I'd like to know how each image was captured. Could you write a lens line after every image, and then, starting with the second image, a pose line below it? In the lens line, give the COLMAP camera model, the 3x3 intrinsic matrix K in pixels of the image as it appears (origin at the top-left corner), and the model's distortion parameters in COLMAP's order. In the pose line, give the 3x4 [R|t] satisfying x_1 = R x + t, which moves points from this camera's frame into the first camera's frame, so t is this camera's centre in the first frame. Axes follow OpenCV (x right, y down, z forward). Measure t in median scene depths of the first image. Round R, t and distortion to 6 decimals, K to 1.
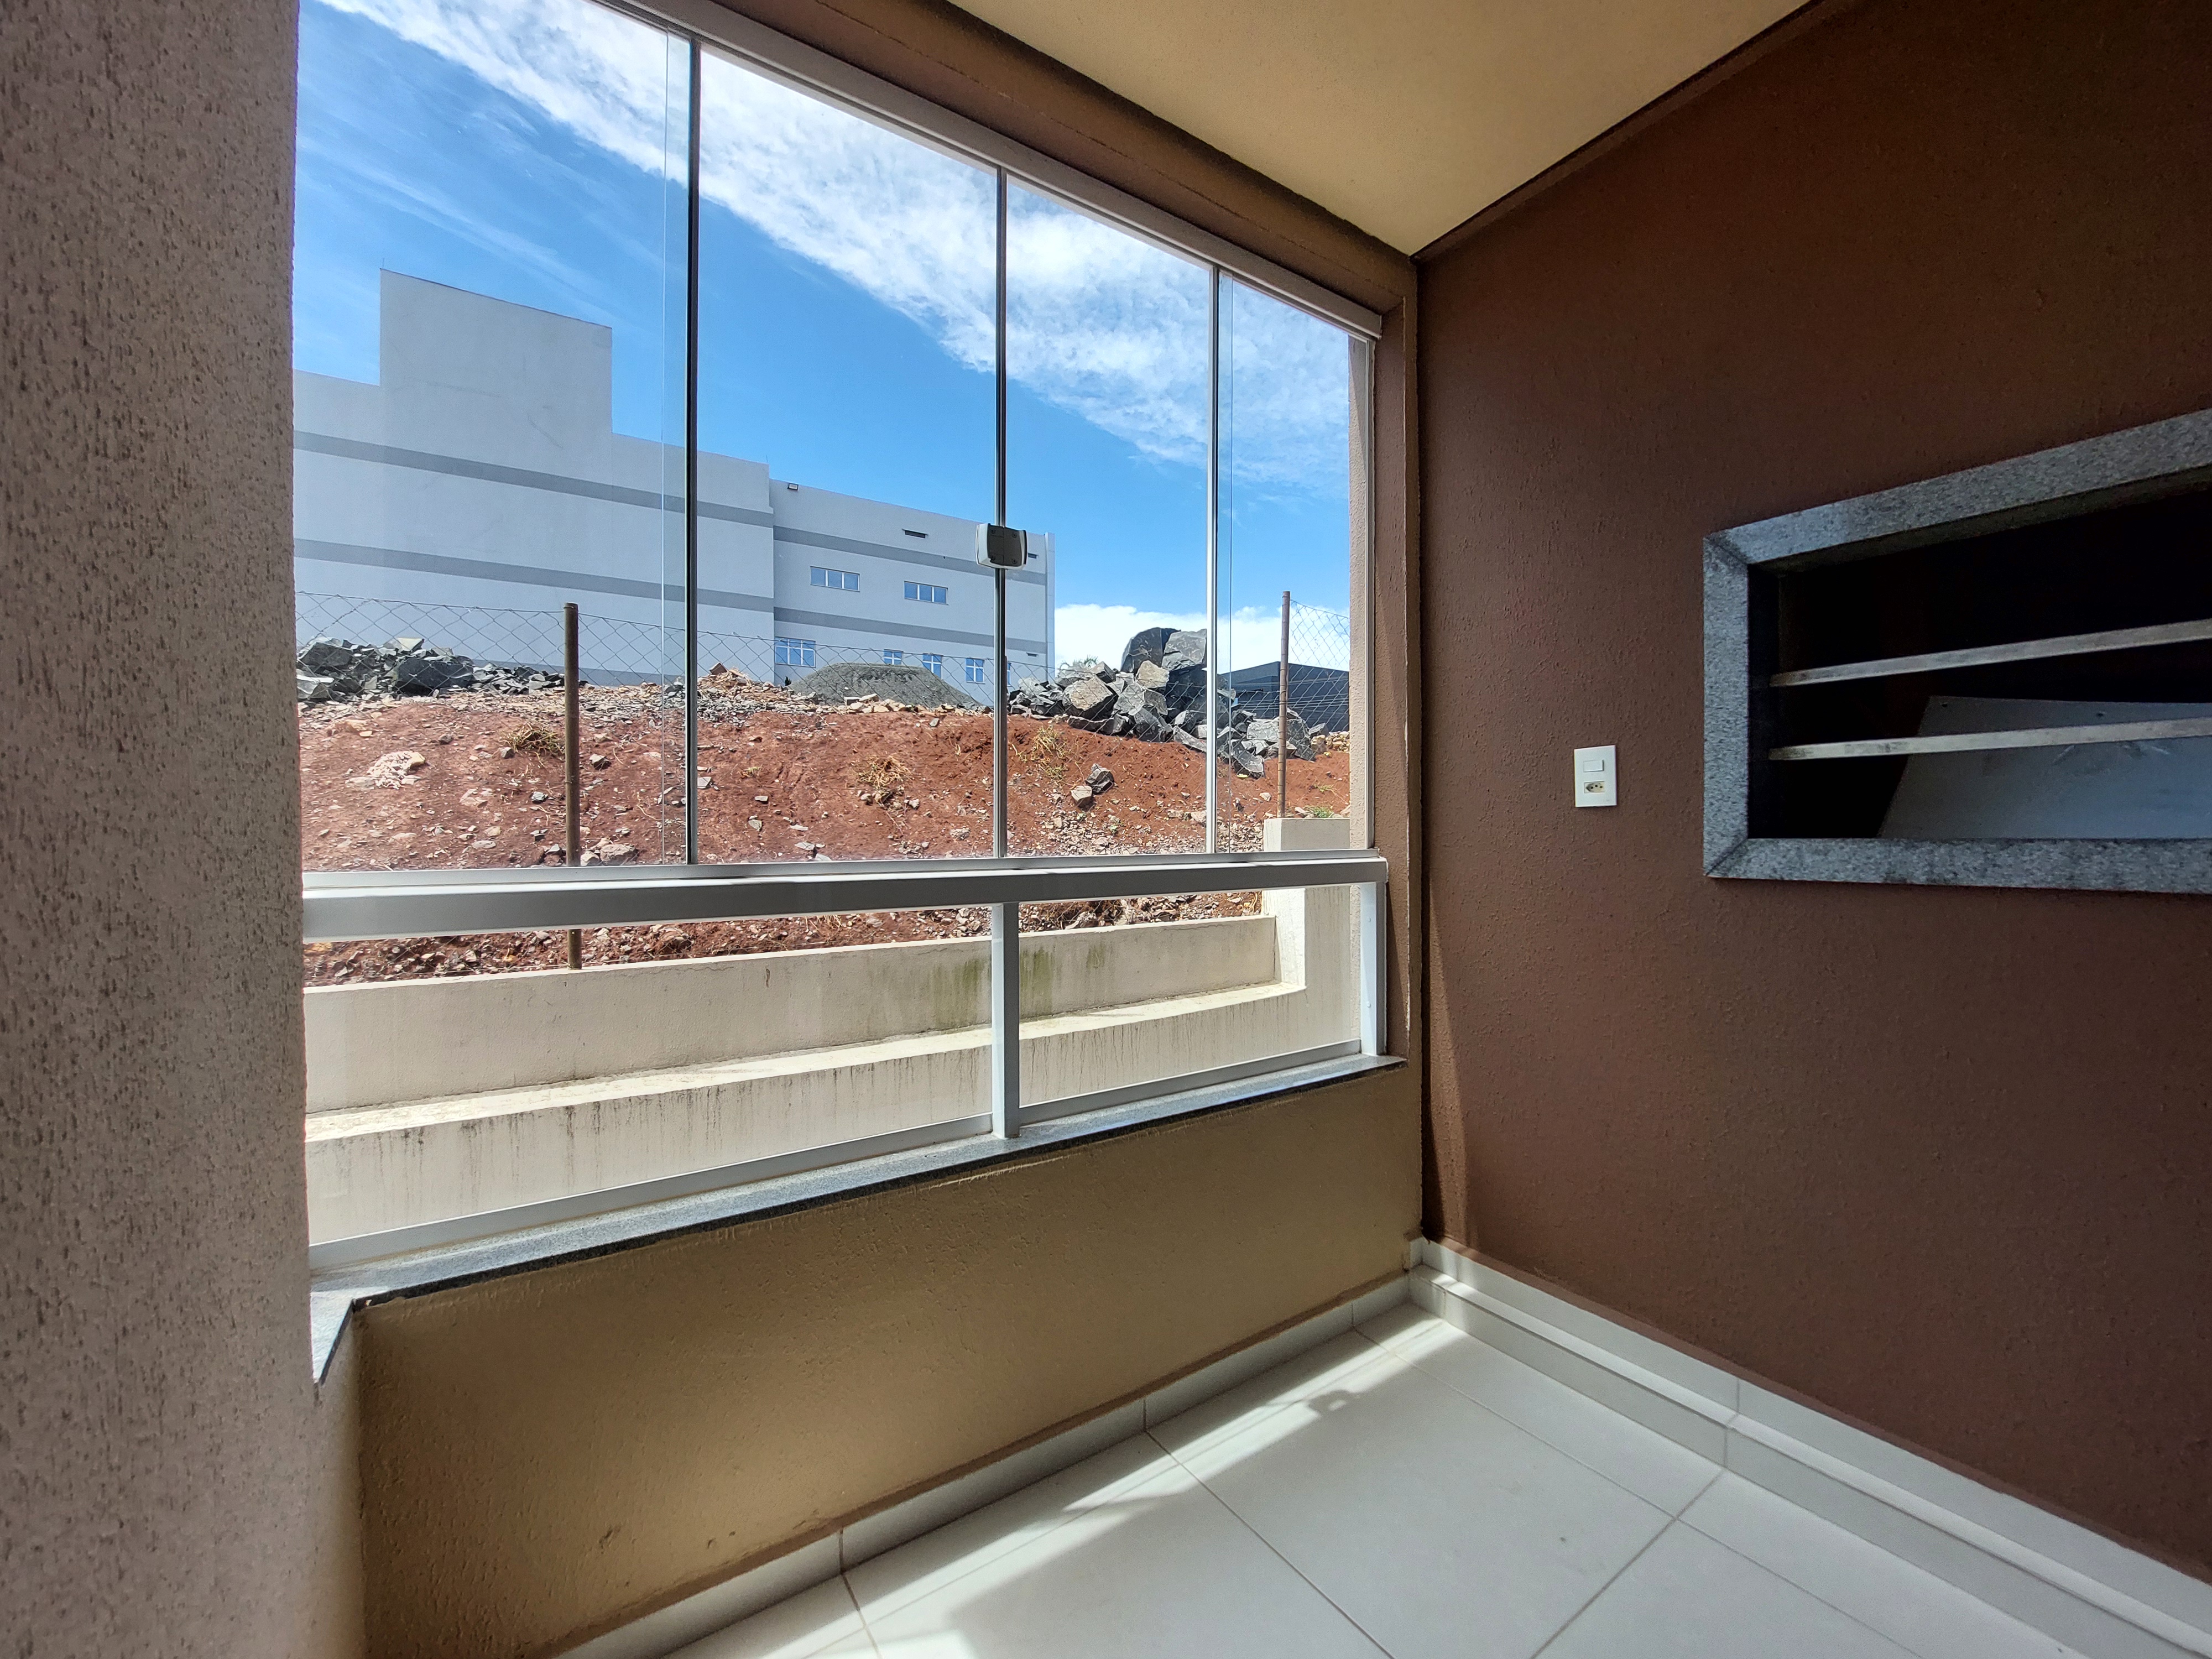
lens RADIAL K [[878.9, 0, 1114.4], [0, 878.9, 838.4], [0, 0, 1]] dist [-0.013464, -0.000025]
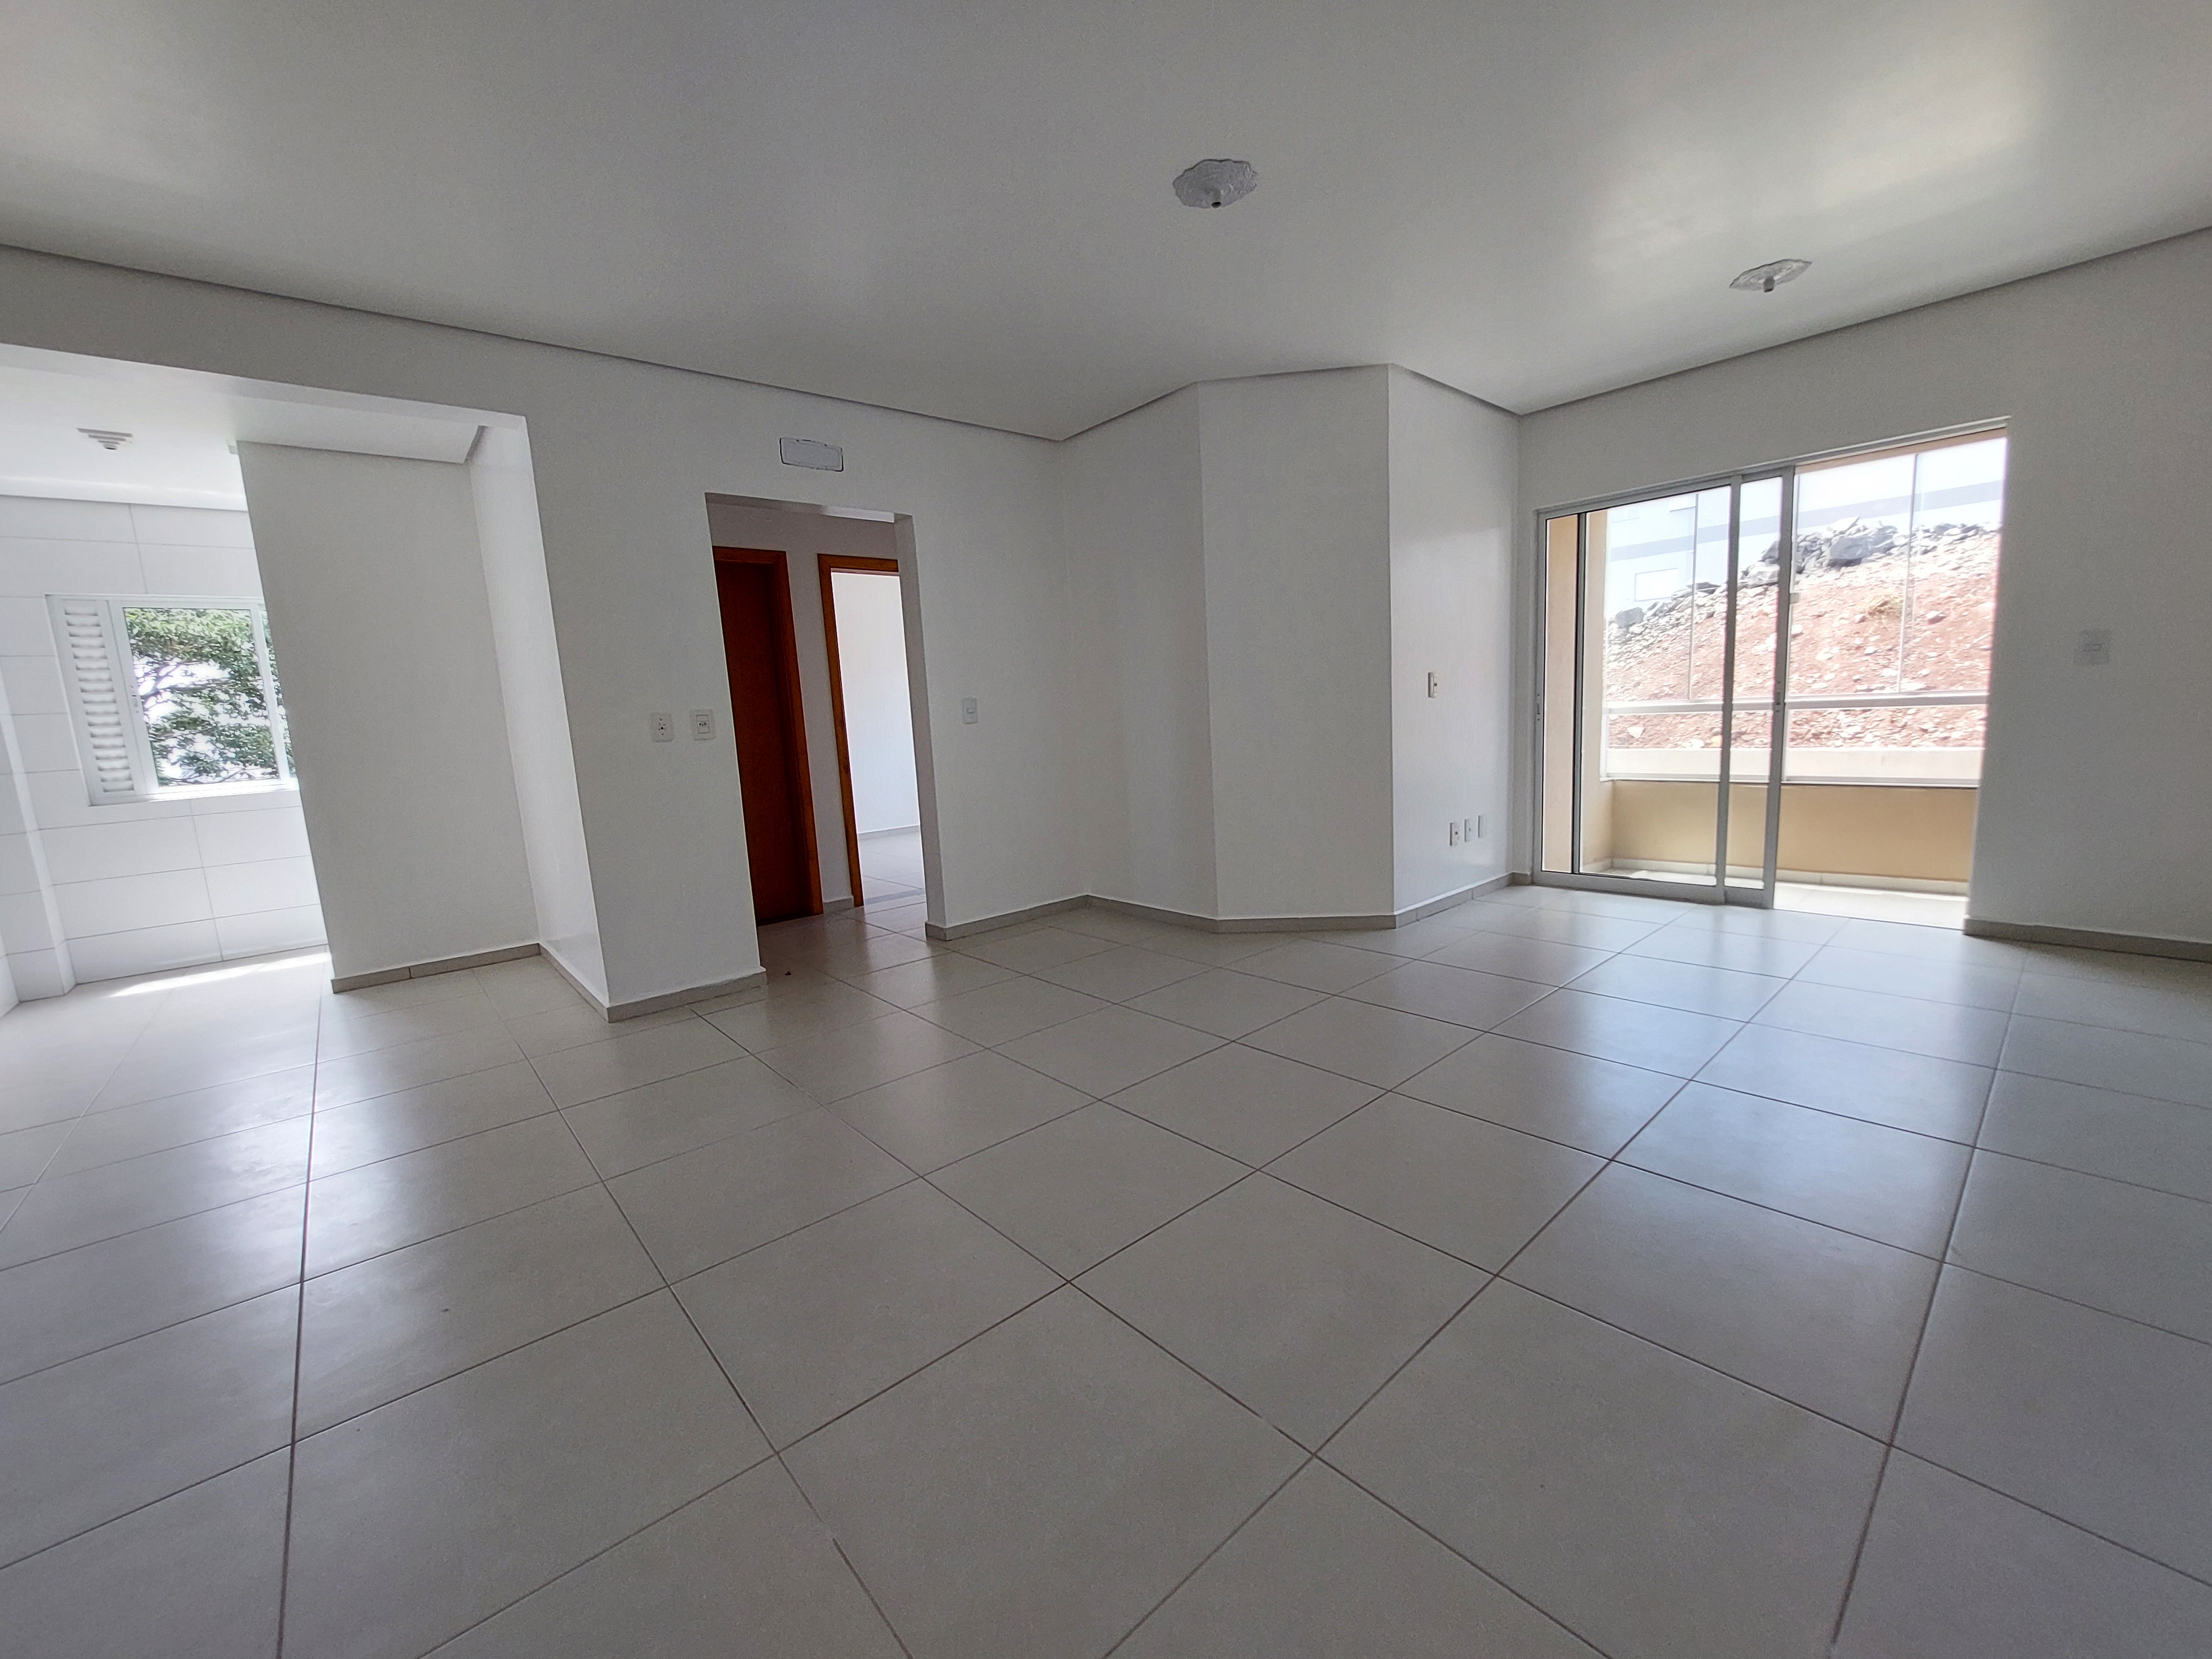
lens RADIAL K [[878.9, 0, 1114.4], [0, 878.9, 838.4], [0, 0, 1]] dist [-0.013464, -0.000025]
pose [[0.136489, 0.140869, -0.980575, 0.542728], [0.040727, 0.988203, 0.147634, -0.003454], [0.989804, -0.060086, 0.129142, -0.379052]]
